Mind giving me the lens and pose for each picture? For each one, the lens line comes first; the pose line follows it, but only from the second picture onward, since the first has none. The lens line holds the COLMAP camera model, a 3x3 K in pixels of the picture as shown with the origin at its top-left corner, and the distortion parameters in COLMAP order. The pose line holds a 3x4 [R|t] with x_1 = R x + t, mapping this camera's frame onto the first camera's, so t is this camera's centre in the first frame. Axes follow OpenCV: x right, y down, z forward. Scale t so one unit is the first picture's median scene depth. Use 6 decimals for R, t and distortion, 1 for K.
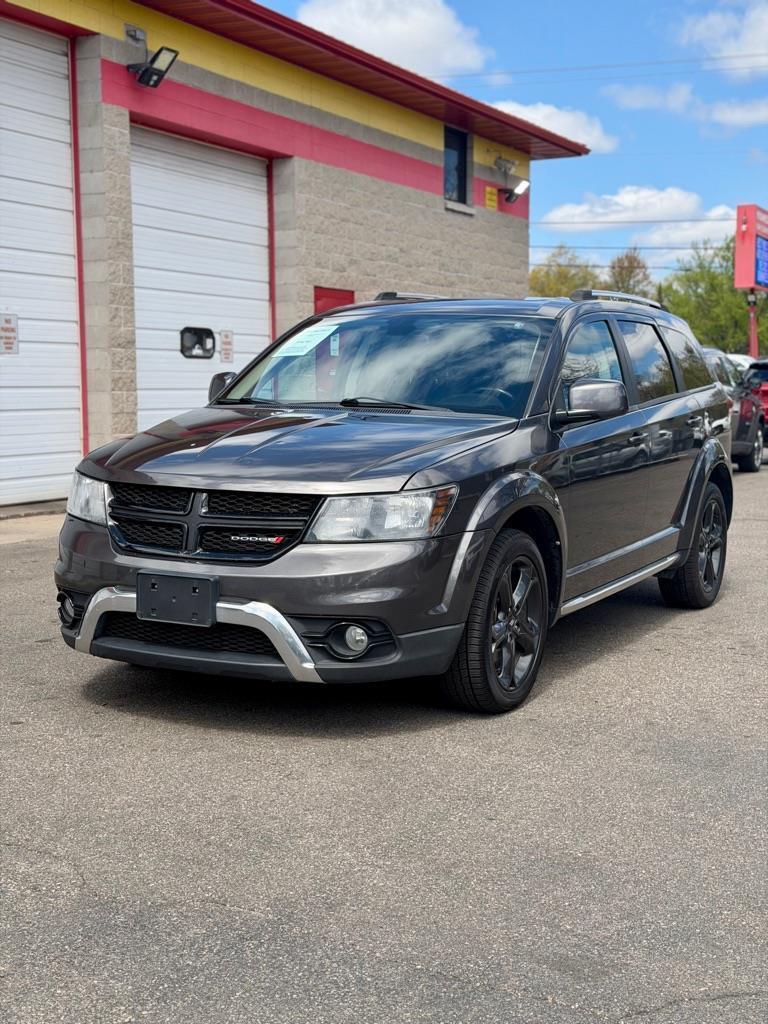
lens RADIAL K [[1401.1, 0, 384.0], [0, 1401.1, 512.0], [0, 0, 1]] dist [0.175124, -0.317756]
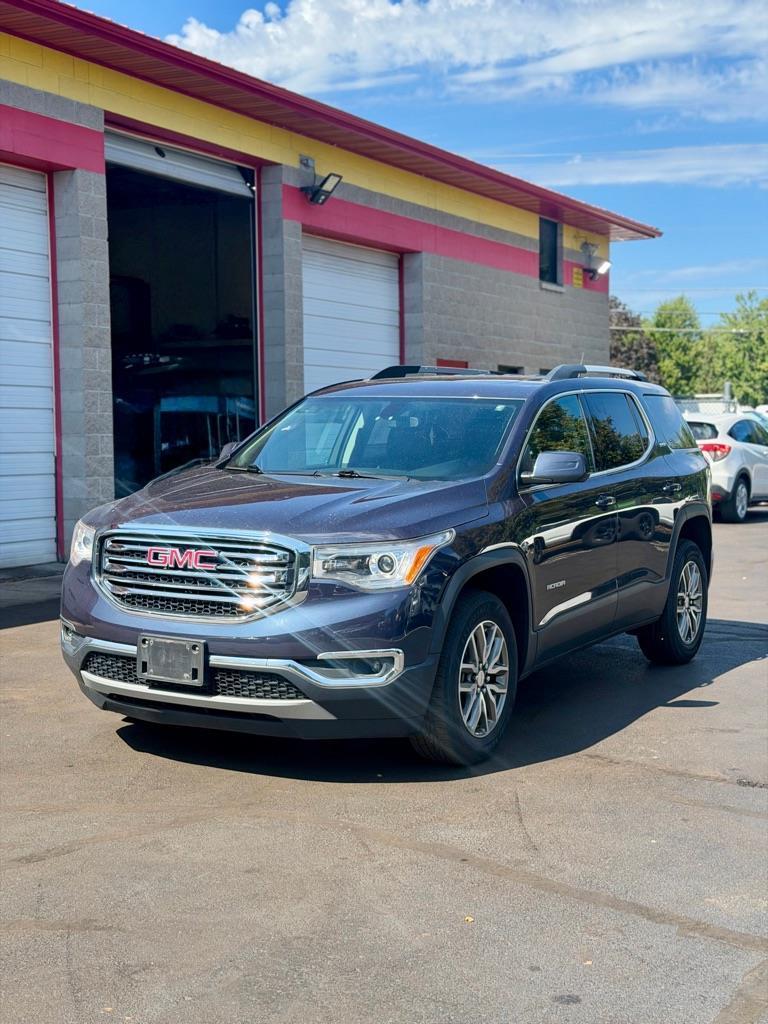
lens RADIAL K [[1389.9, 0, 384.0], [0, 1389.9, 512.0], [0, 0, 1]] dist [0.186788, -0.436604]
pose [[0.999459, -0.003027, -0.032748, -0.056222], [0.001891, 0.999397, -0.034664, 0.008253], [0.032833, 0.034583, 0.998862, -0.165506]]
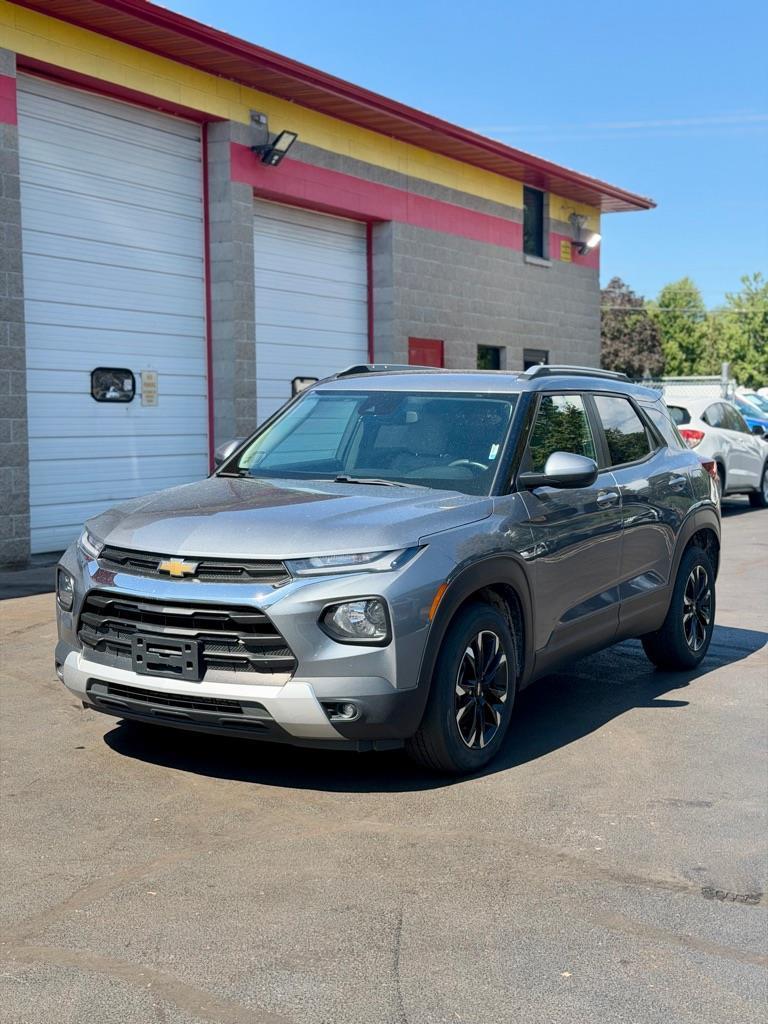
lens RADIAL K [[1389.9, 0, 384.0], [0, 1389.9, 512.0], [0, 0, 1]] dist [0.186788, -0.436604]
pose [[0.999347, -0.001145, -0.036116, -0.029842], [0.000346, 0.999755, -0.022115, -0.001346], [0.036132, 0.022088, 0.999103, -0.077128]]
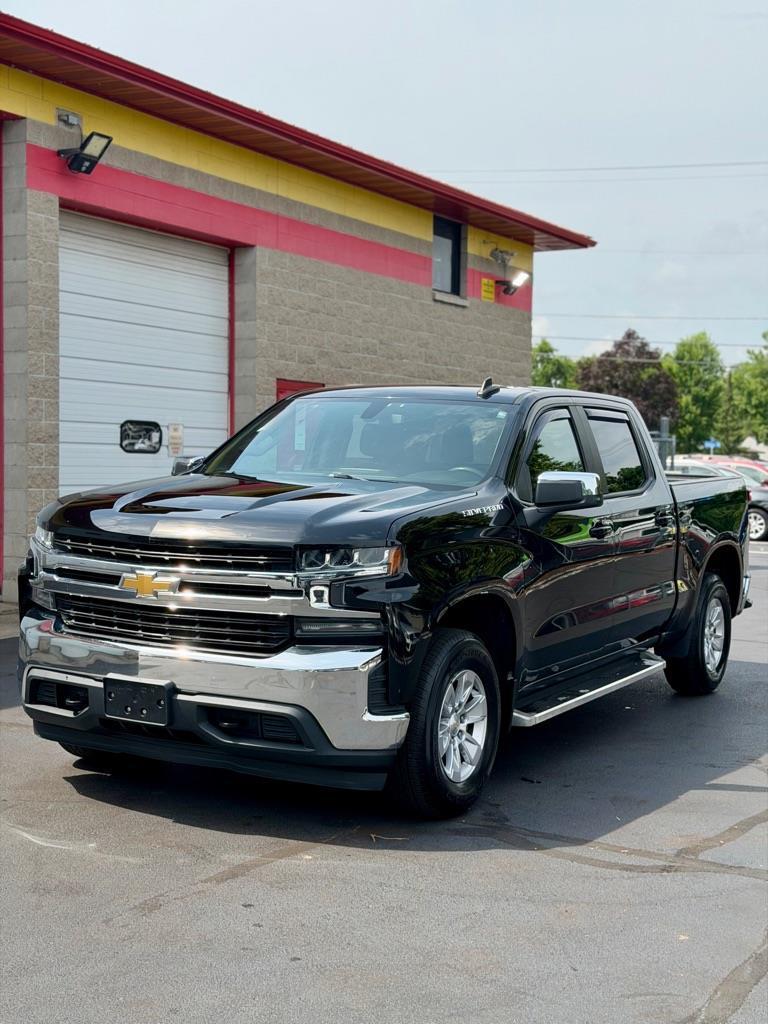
lens RADIAL K [[1389.9, 0, 384.0], [0, 1389.9, 512.0], [0, 0, 1]] dist [0.186788, -0.436604]
pose [[0.998187, 0.021272, -0.056312, 0.079045], [-0.024432, 0.998129, -0.056047, -0.018699], [0.055015, 0.057321, 0.996839, 0.064618]]
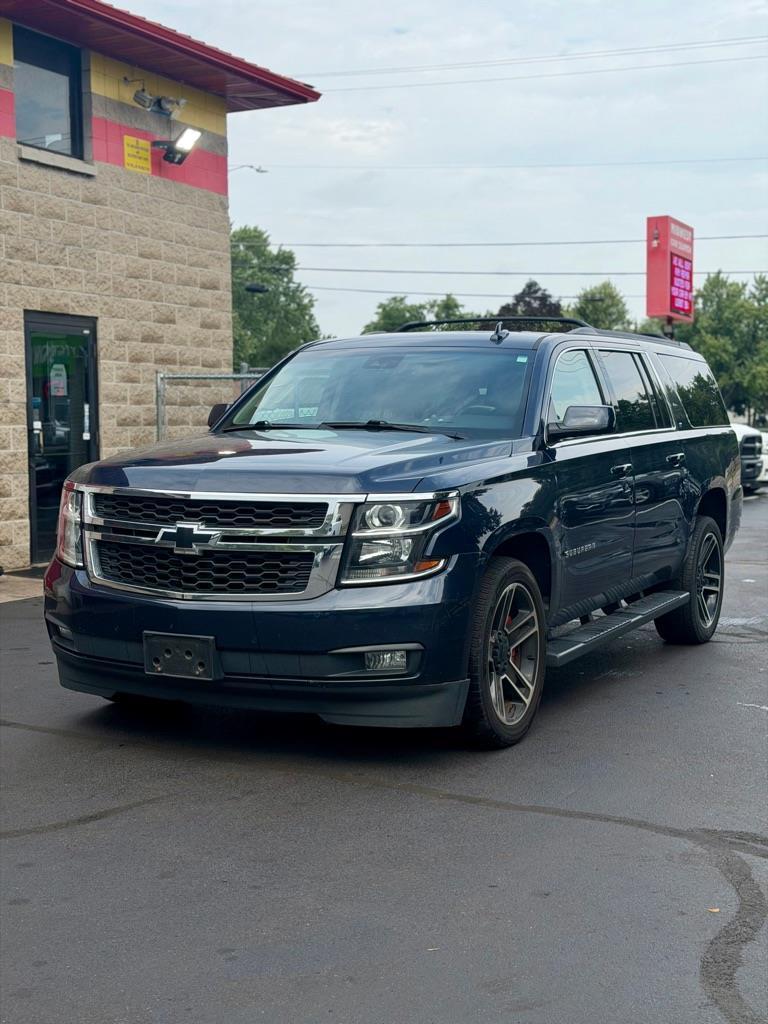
lens RADIAL K [[1389.9, 0, 384.0], [0, 1389.9, 512.0], [0, 0, 1]] dist [0.186788, -0.436604]
pose [[0.999966, -0.004131, -0.007083, 0.245368], [0.003910, 0.999515, -0.030905, -0.048848], [0.007207, 0.030876, 0.999497, 0.461704]]
